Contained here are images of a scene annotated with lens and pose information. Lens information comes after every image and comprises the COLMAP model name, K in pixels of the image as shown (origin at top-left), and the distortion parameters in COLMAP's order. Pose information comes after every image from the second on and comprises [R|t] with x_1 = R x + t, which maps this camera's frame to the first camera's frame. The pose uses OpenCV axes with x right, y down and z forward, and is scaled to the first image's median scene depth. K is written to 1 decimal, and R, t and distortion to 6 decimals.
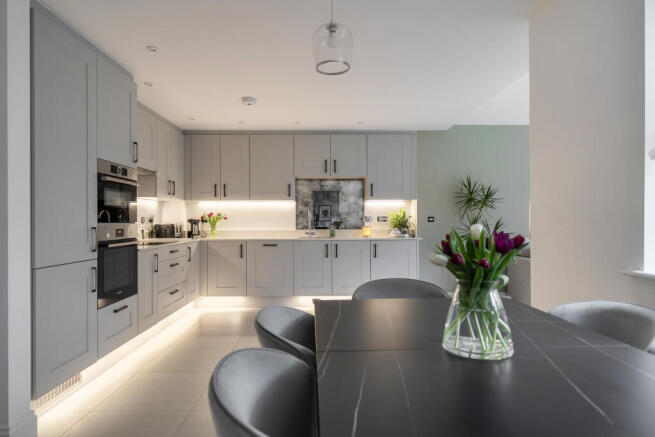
lens RADIAL K [[402.4, 0, 327.5], [0, 402.4, 218.5], [0, 0, 1]] dist [-0.004390, -0.000381]
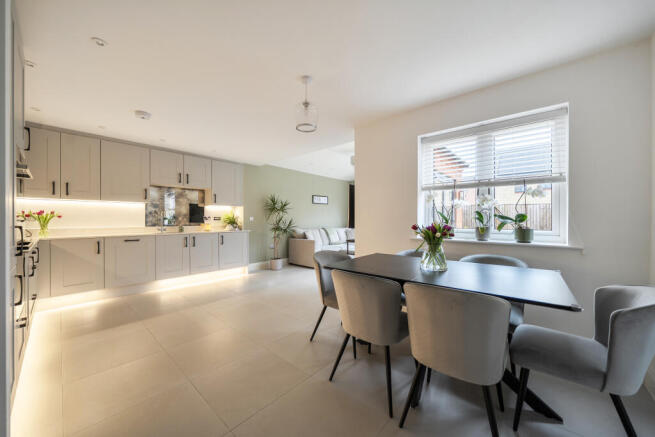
lens RADIAL K [[244.7, 0, 327.5], [0, 244.7, 218.5], [0, 0, 1]] dist [0.000649, 0.000044]
pose [[0.660571, 0.006752, 0.750733, -0.284976], [-0.011433, 0.999934, 0.001066, -0.004030], [-0.750676, -0.009287, 0.660605, 0.108819]]
